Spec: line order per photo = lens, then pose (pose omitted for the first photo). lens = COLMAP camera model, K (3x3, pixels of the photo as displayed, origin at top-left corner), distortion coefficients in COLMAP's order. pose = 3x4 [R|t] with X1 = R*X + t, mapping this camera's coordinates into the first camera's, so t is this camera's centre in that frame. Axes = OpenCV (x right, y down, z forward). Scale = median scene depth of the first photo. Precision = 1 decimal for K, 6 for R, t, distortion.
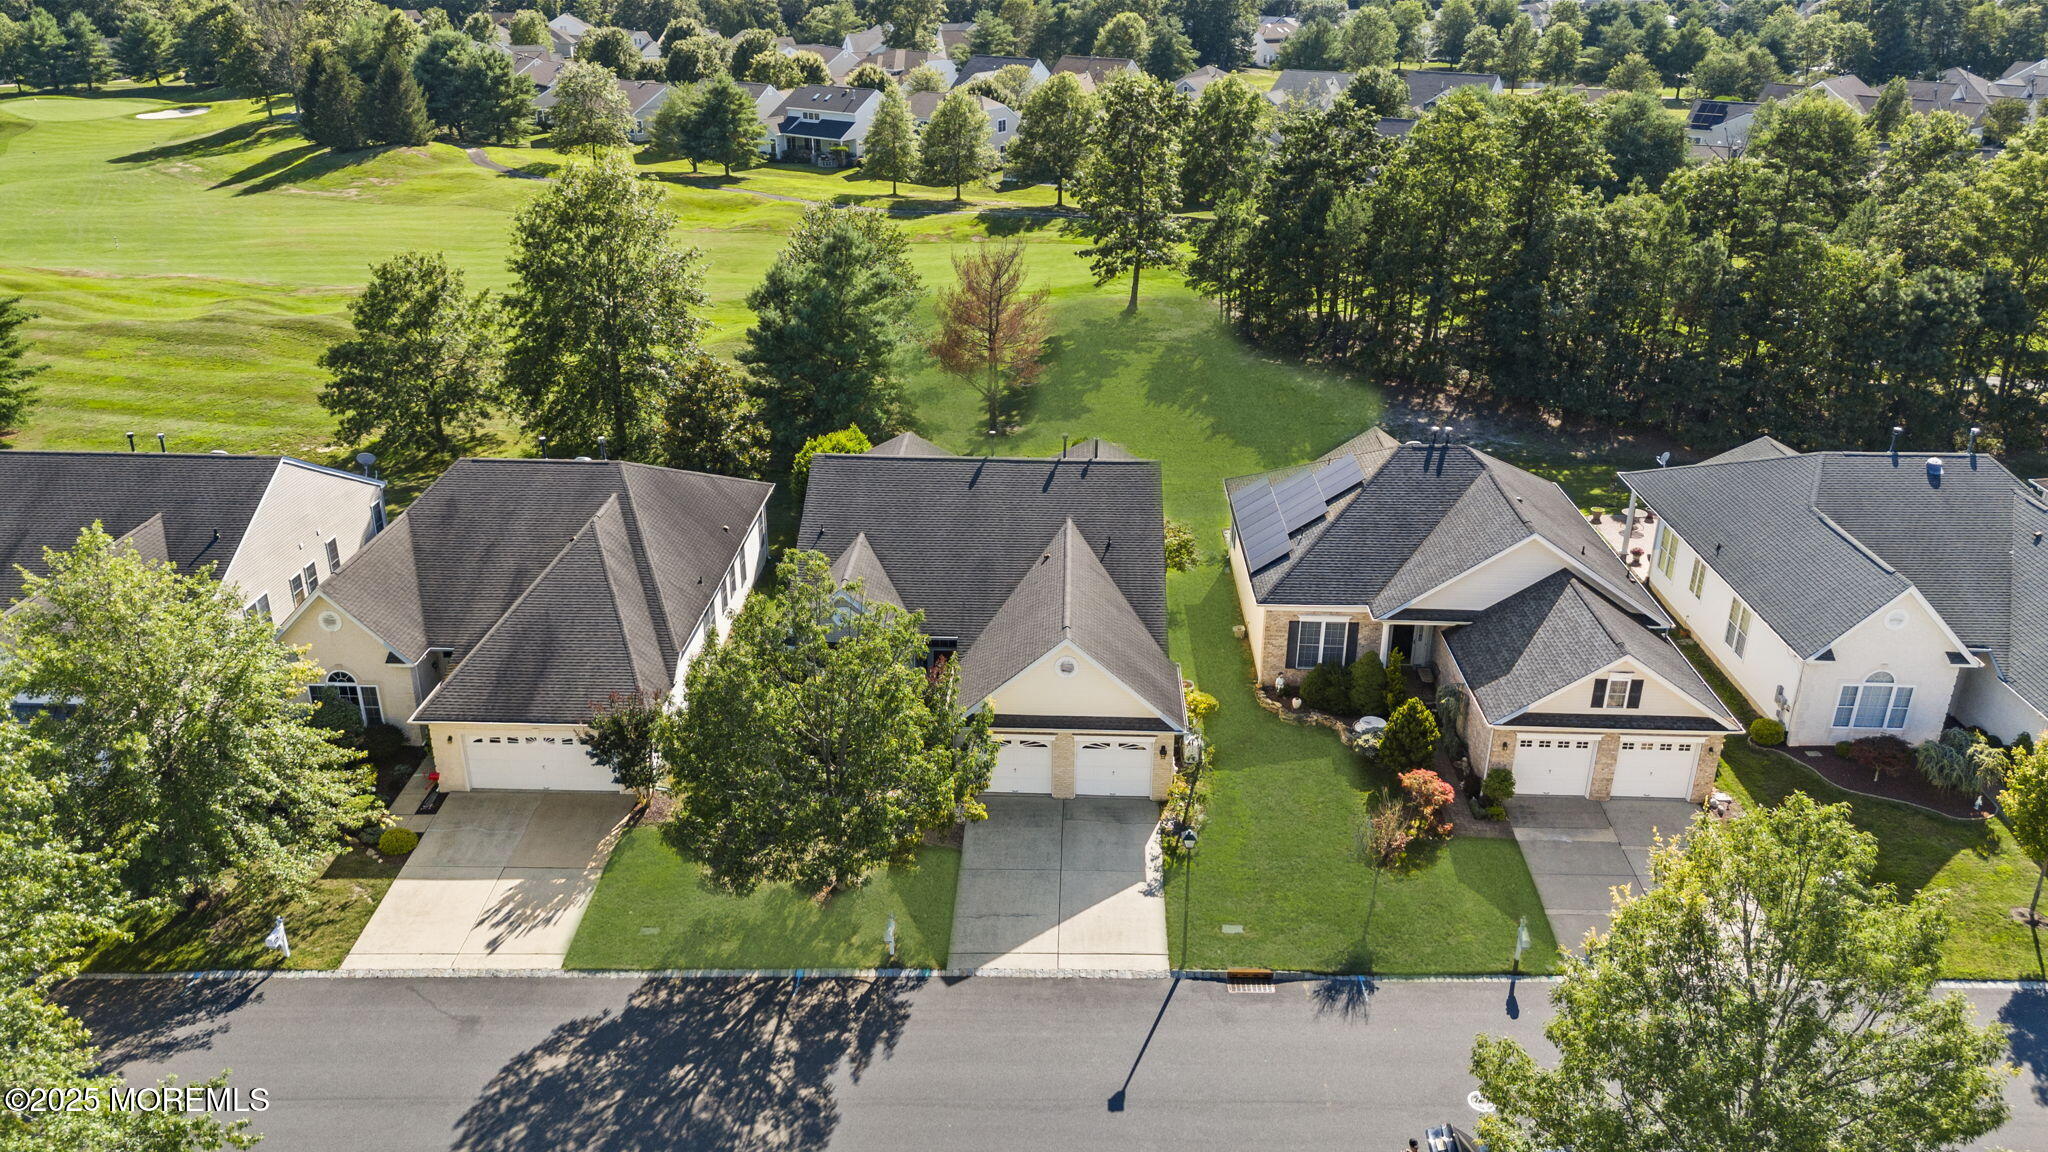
lens RADIAL K [[1535.4, 0, 1041.4], [0, 1535.4, 574.9], [0, 0, 1]] dist [0.047381, -0.004902]
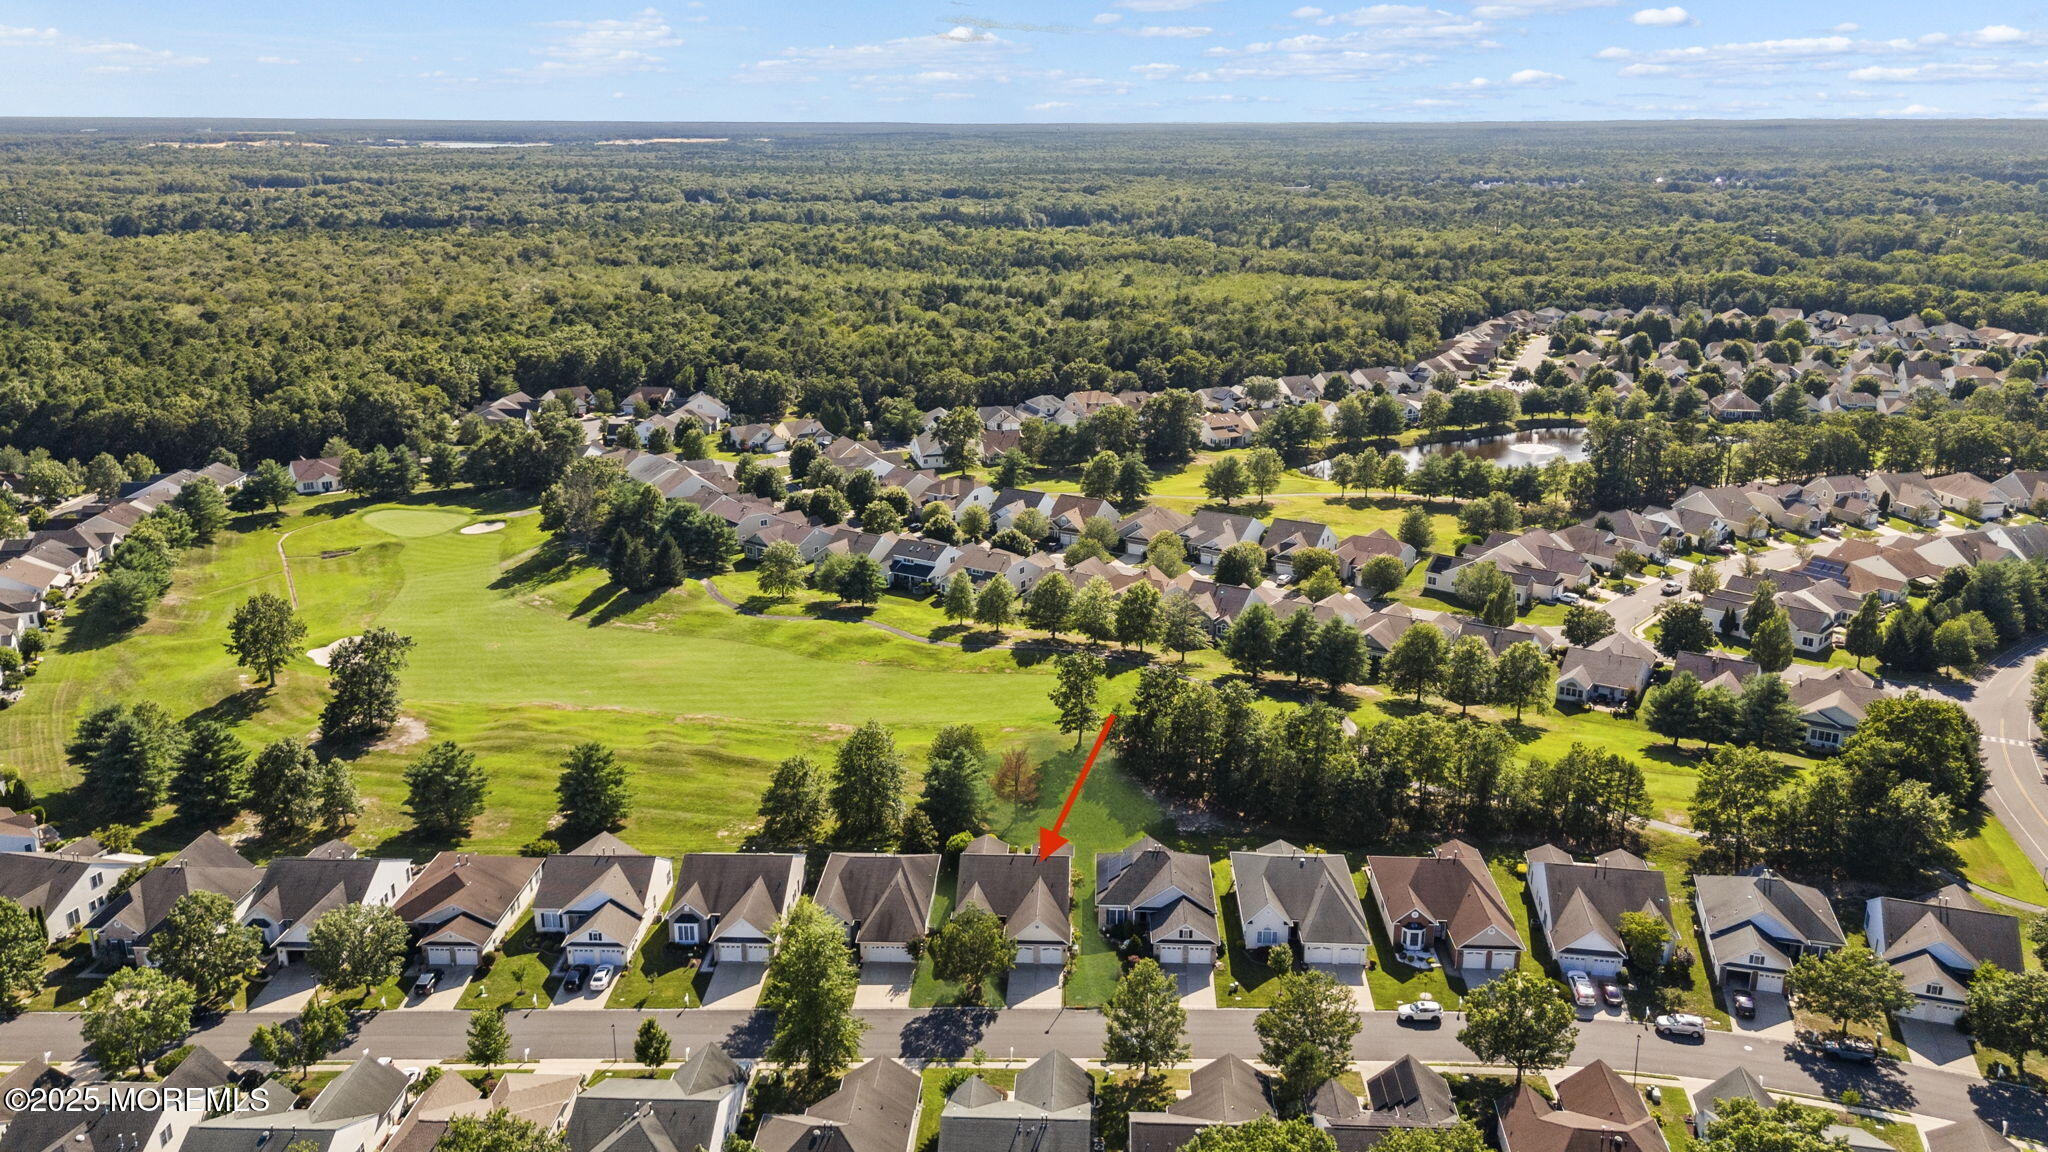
lens RADIAL K [[1535.4, 0, 1041.4], [0, 1535.4, 574.9], [0, 0, 1]] dist [0.047381, -0.004902]
pose [[0.999853, -0.006173, -0.015978, 0.082620], [0.004138, 0.992223, -0.124404, -0.286667], [0.016621, 0.124320, 0.992103, -2.493219]]
